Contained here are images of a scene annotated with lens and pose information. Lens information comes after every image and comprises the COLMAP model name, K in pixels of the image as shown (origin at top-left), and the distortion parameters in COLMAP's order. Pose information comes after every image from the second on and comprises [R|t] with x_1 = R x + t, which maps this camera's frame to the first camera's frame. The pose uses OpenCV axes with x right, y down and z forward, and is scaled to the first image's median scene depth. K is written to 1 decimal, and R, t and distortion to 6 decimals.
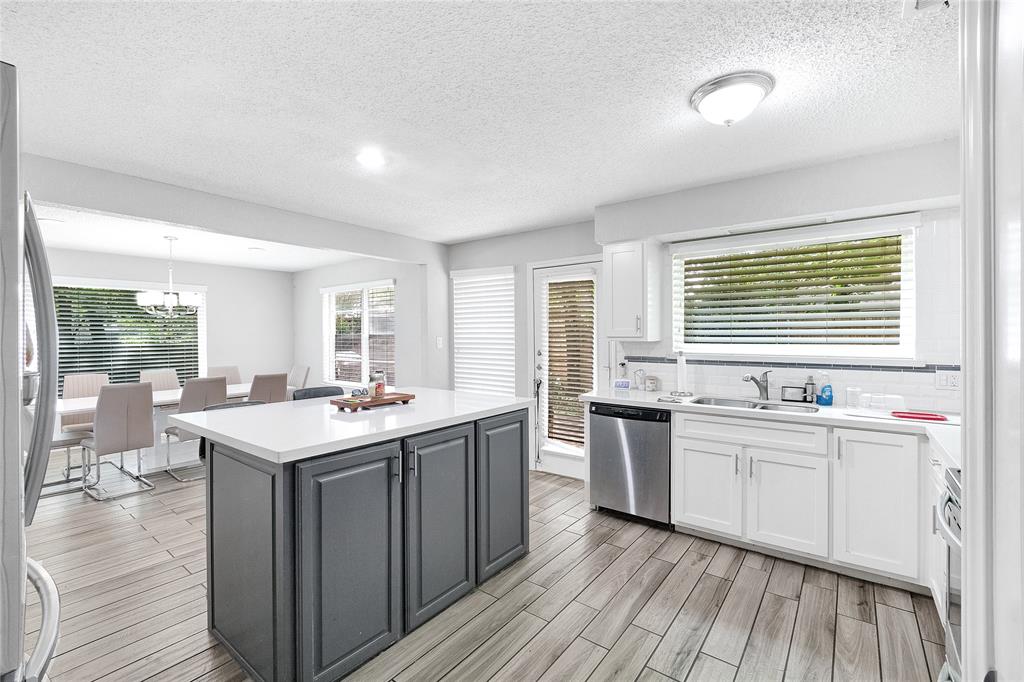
lens RADIAL K [[441.0, 0, 509.4], [0, 441.0, 337.3], [0, 0, 1]] dist [-0.001272, 0.000094]
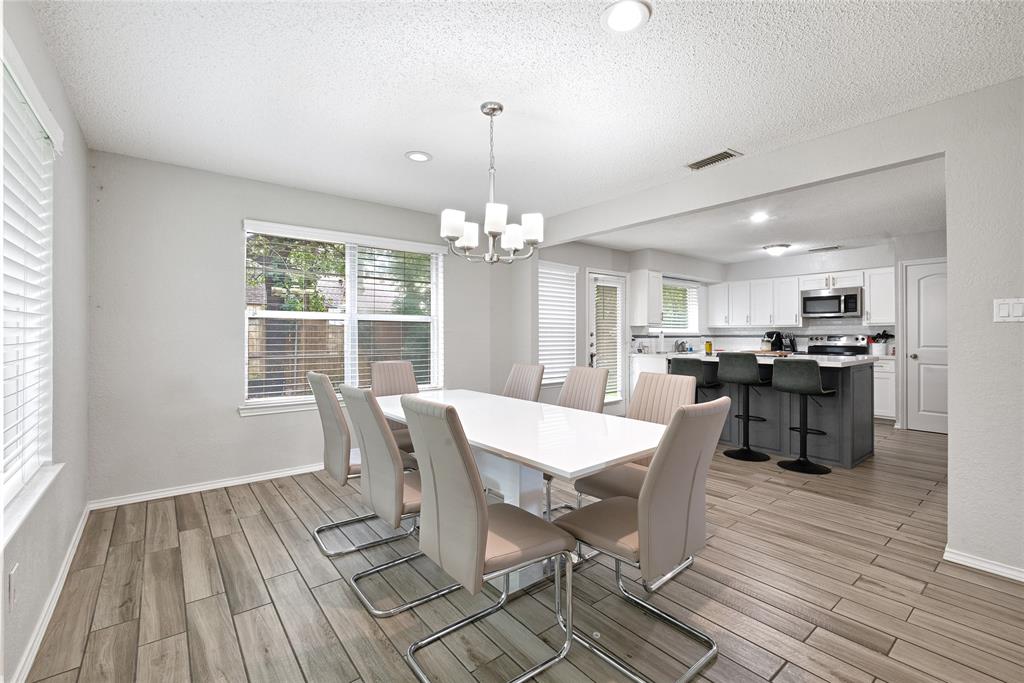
lens RADIAL K [[441.0, 0, 509.4], [0, 441.0, 337.8], [0, 0, 1]] dist [-0.001272, 0.000094]
pose [[0.236578, 0.002360, 0.971610, -1.530335], [0.002019, 0.999994, -0.002920, 0.057075], [-0.971610, 0.002652, 0.236572, 1.063655]]
